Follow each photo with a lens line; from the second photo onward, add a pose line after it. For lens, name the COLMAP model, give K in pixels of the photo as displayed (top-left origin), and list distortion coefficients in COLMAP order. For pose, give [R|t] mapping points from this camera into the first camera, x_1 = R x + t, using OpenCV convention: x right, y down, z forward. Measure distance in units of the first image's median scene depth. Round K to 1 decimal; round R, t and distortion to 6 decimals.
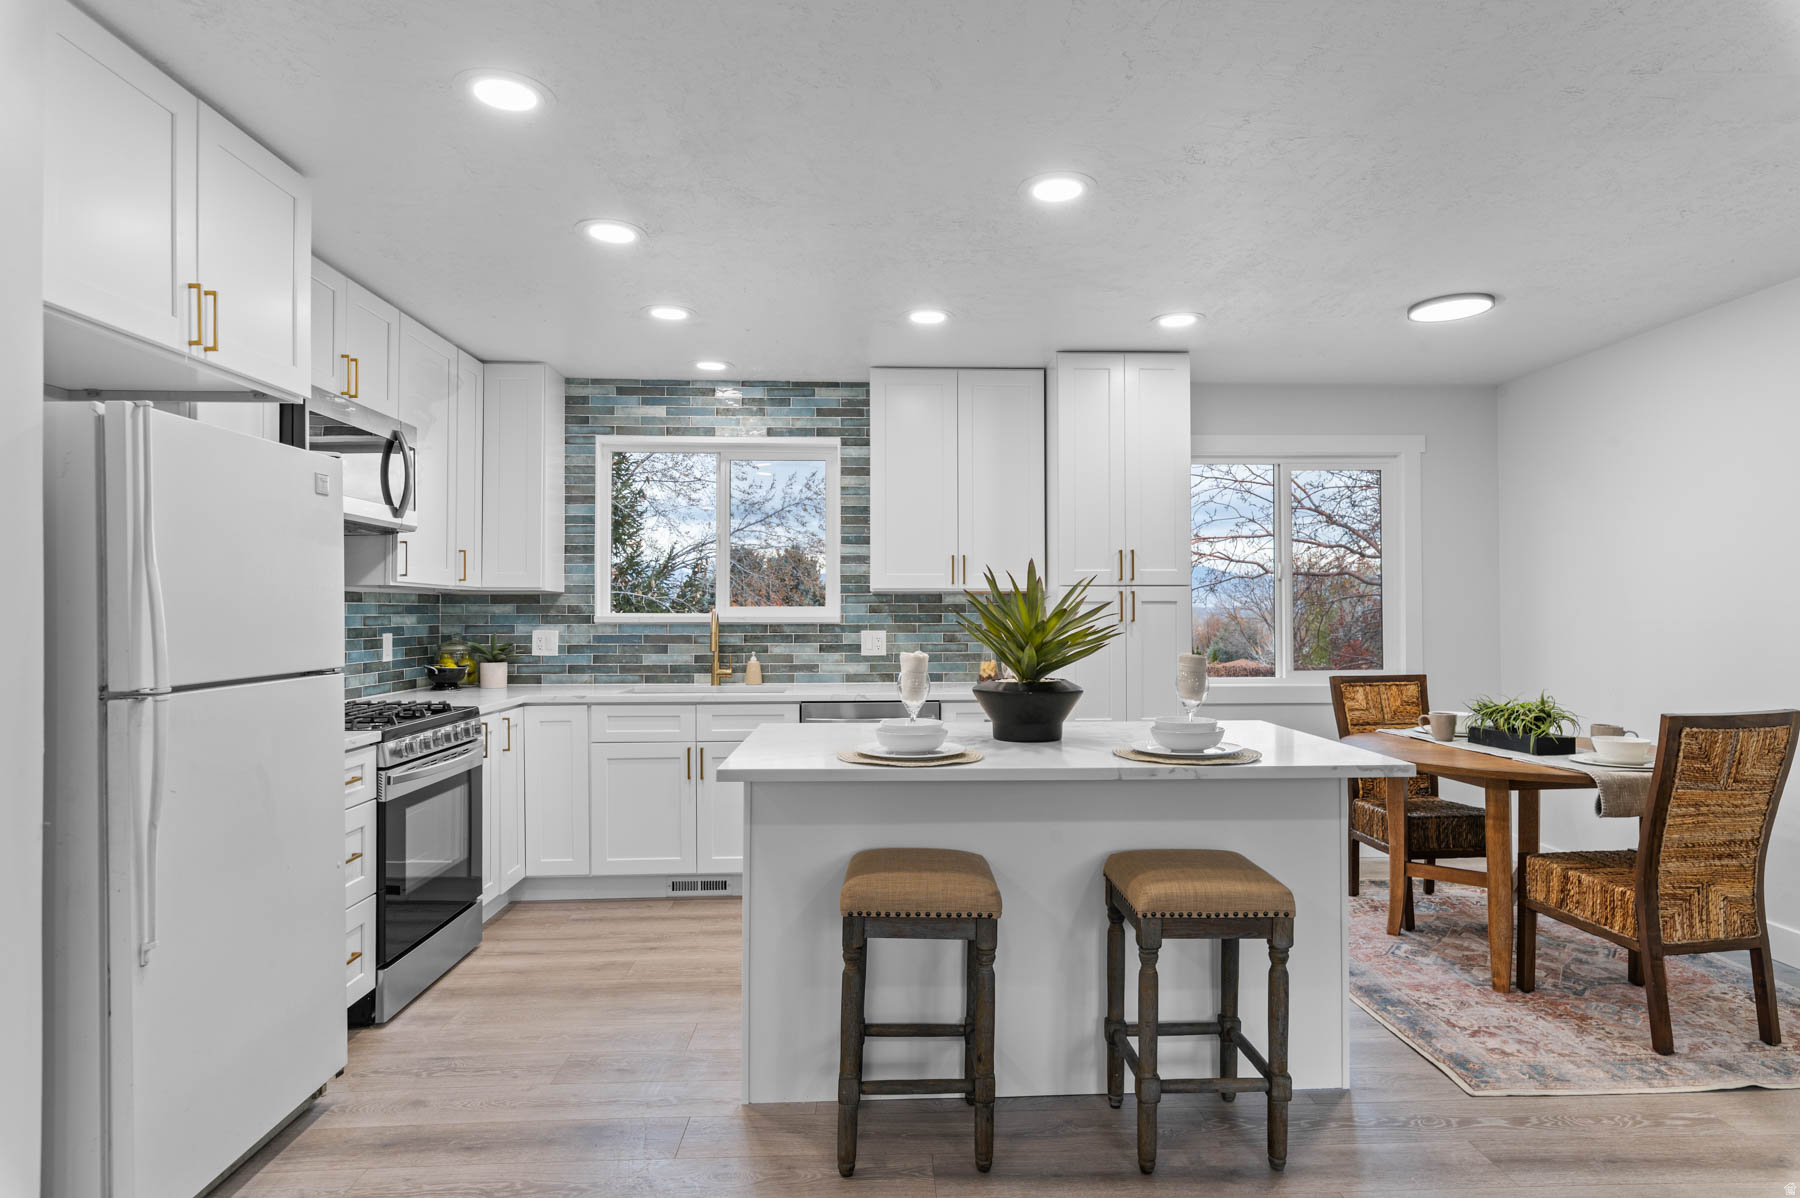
lens RADIAL K [[969.8, 0, 910.7], [0, 969.8, 614.5], [0, 0, 1]] dist [0.001826, 0.000644]
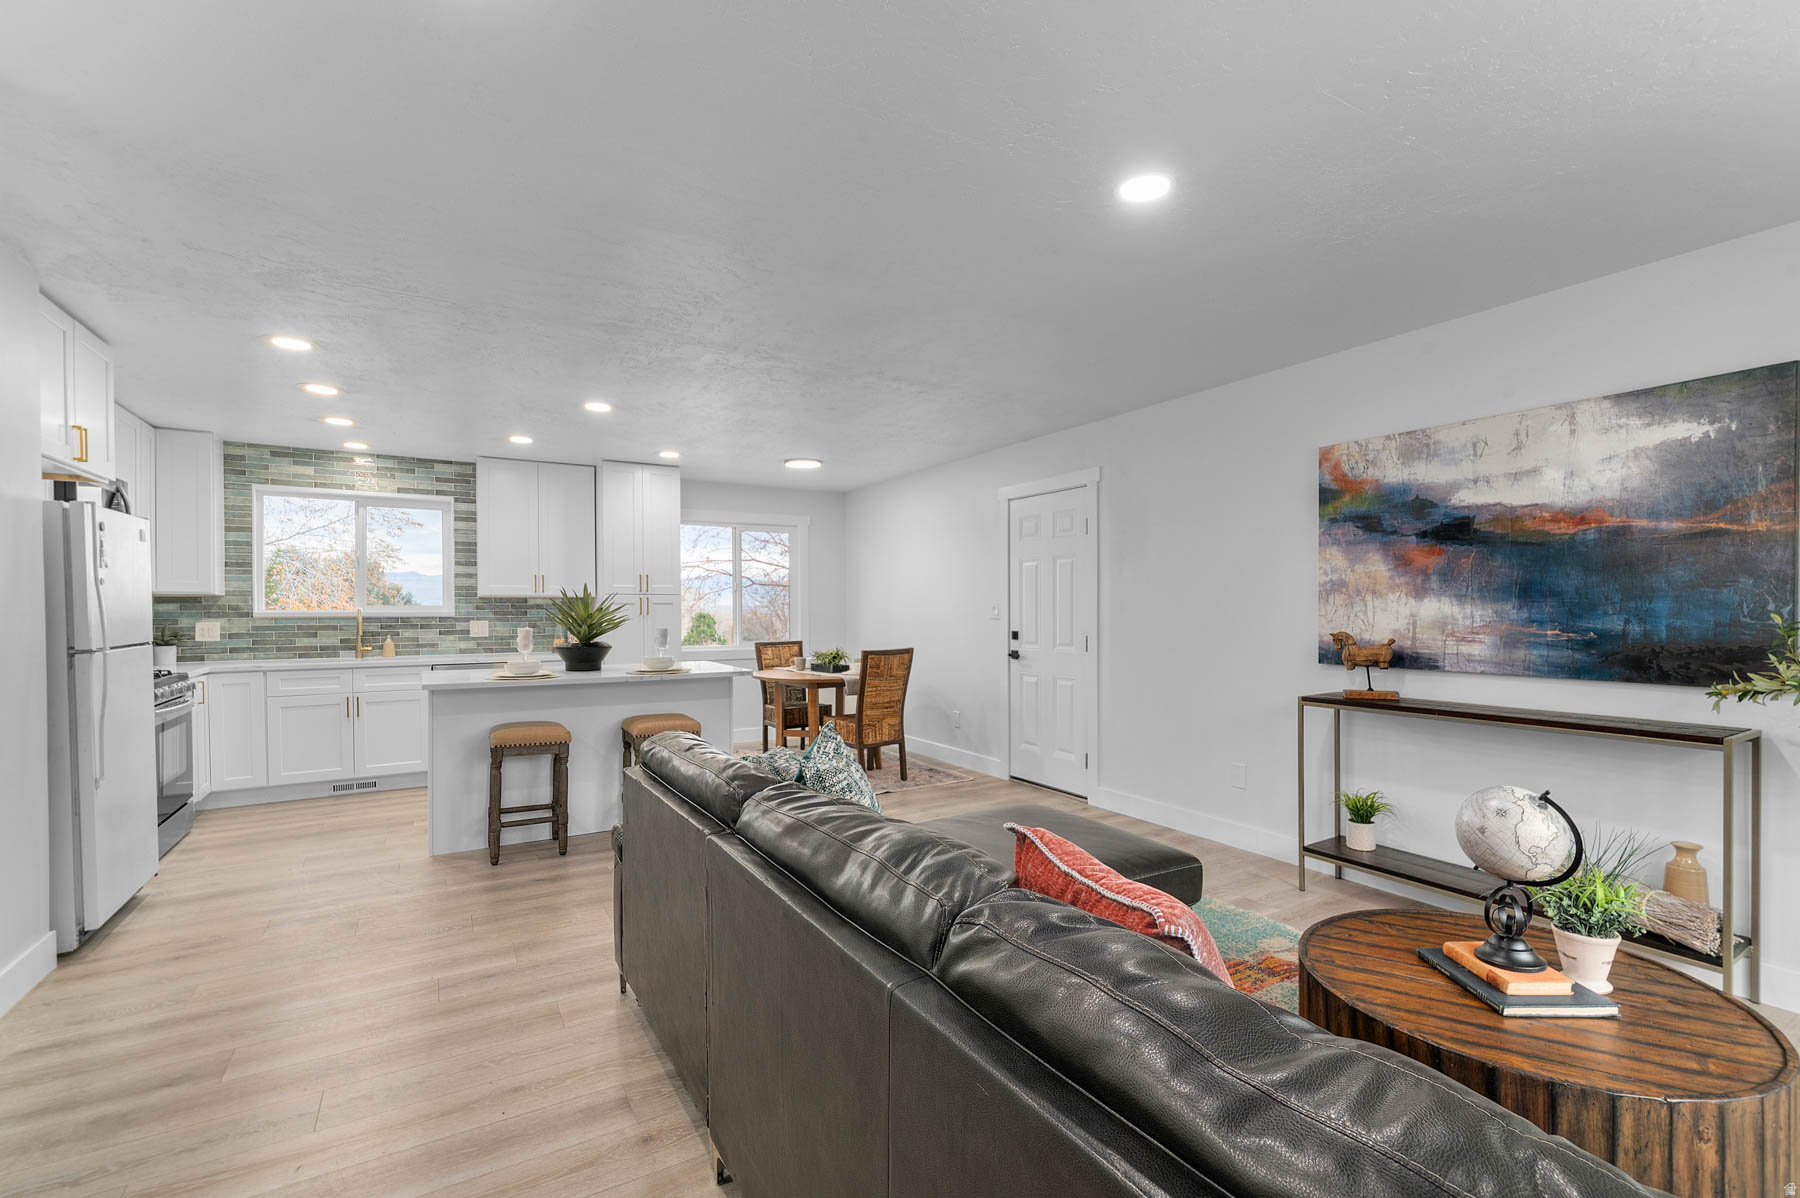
lens RADIAL K [[797.0, 0, 924.3], [0, 797.0, 612.4], [0, 0, 1]] dist [0.004321, 0.000397]
pose [[0.867863, -0.003331, 0.496793, -0.061685], [0.002438, 0.999994, 0.002444, 0.001388], [-0.496798, -0.000910, 0.867866, -0.550154]]
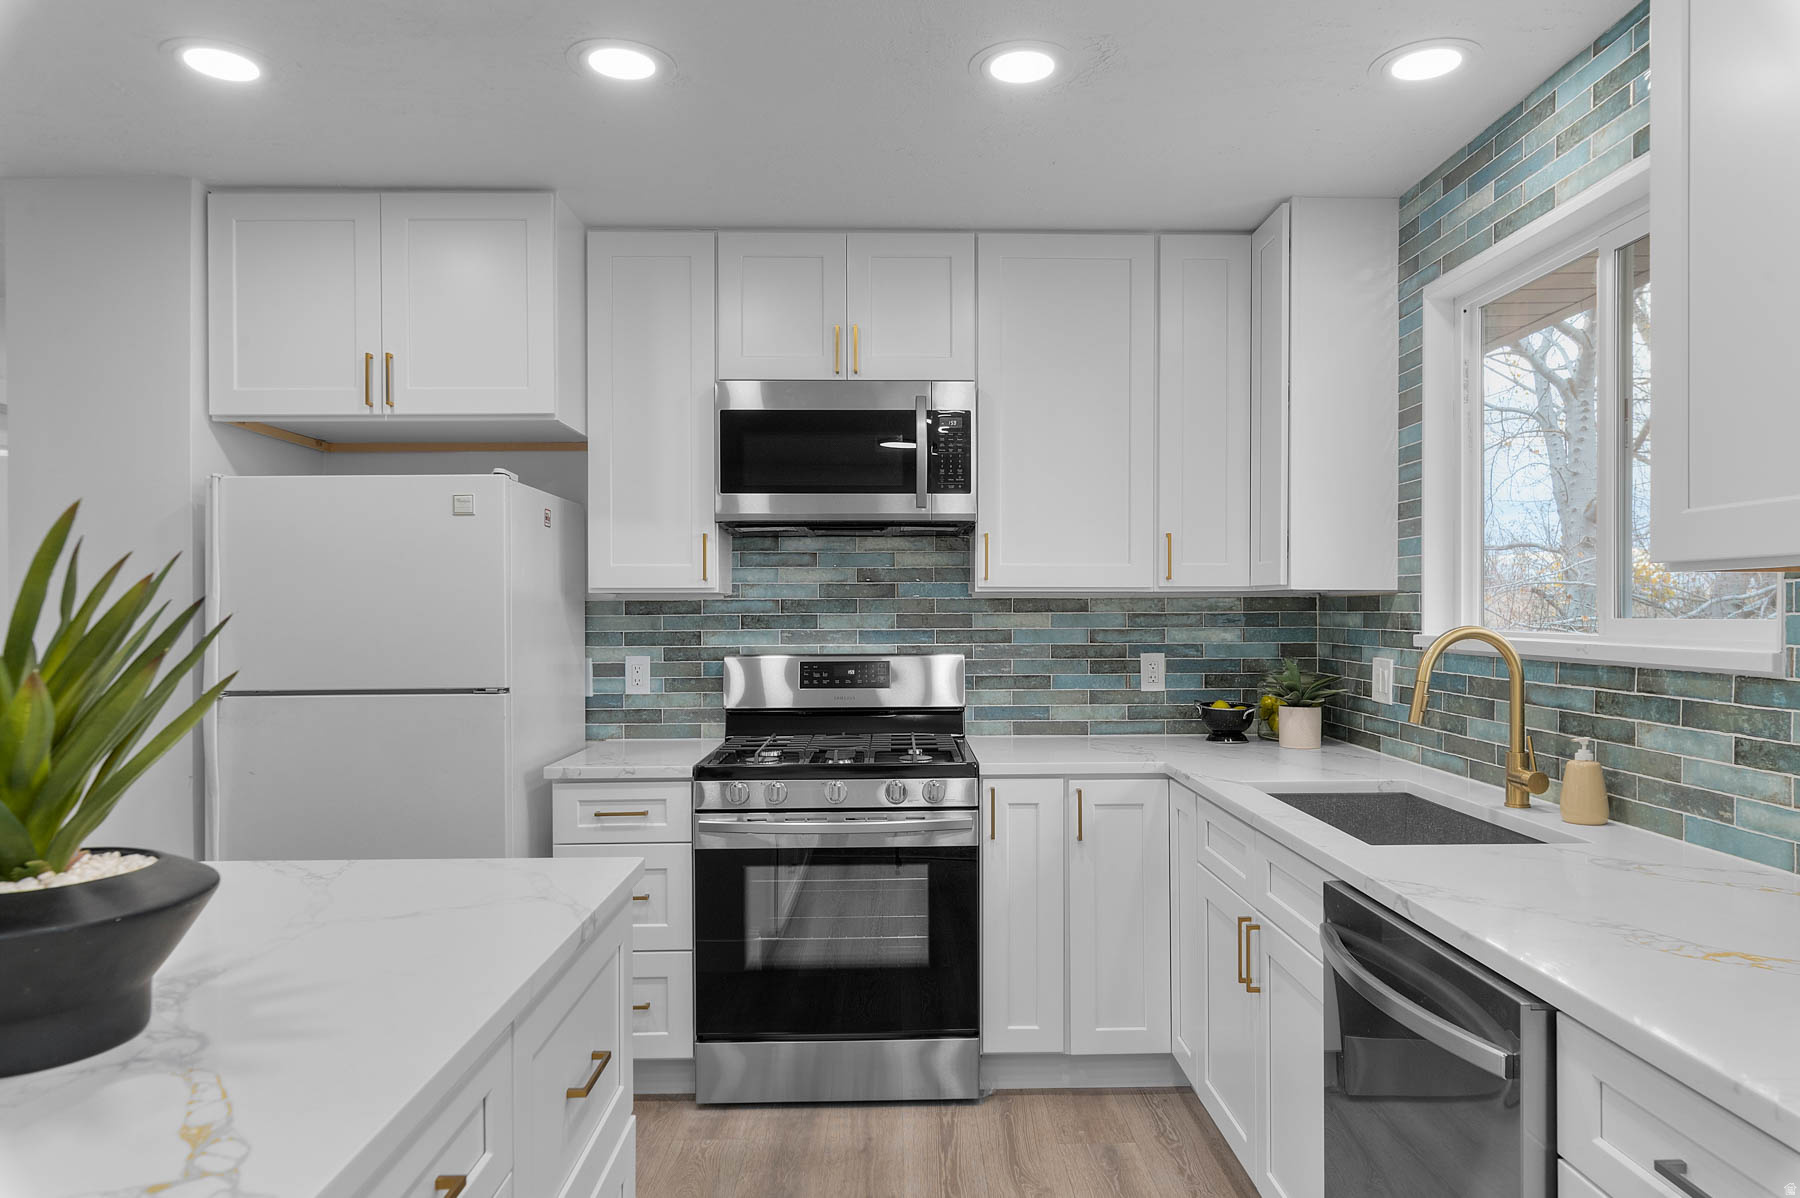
lens RADIAL K [[1142.5, 0, 907.5], [0, 1142.5, 609.4], [0, 0, 1]] dist [0.000405, -0.000246]
pose [[-0.008888, 0.000868, -0.999960, 0.324741], [0.005095, 0.999987, 0.000823, -0.015351], [0.999948, -0.005088, -0.008893, 0.812934]]
